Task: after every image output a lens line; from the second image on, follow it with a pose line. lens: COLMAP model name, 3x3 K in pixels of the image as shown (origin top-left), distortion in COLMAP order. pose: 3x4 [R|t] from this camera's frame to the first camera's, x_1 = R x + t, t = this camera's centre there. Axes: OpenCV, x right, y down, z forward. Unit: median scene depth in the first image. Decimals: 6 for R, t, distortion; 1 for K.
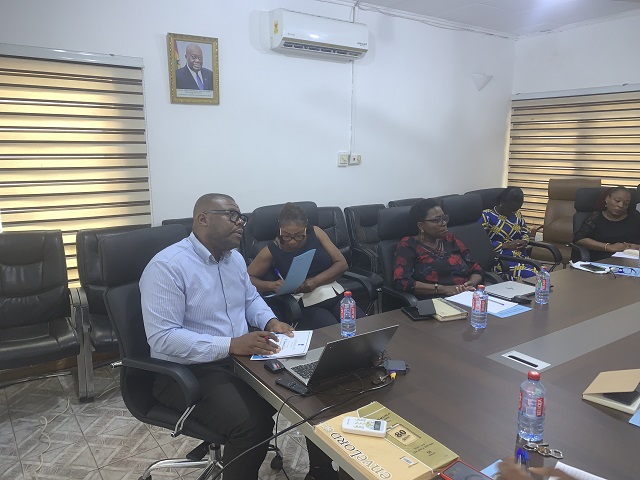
lens RADIAL K [[493.9, 0, 306.7], [0, 493.9, 236.8], [0, 0, 1]] dist [-0.005319, -0.006929]
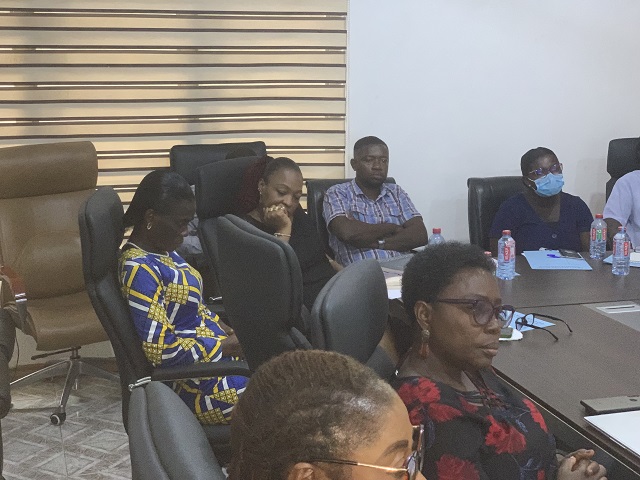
lens RADIAL K [[959.3, 0, 320.0], [0, 959.3, 240.0], [0, 0, 1]] dist [0.030494, -0.148783]
pose [[0.307144, -0.168605, 0.936608, -0.247732], [0.169784, 0.978099, 0.120396, -0.125921], [-0.936395, 0.122042, 0.329044, 0.656491]]
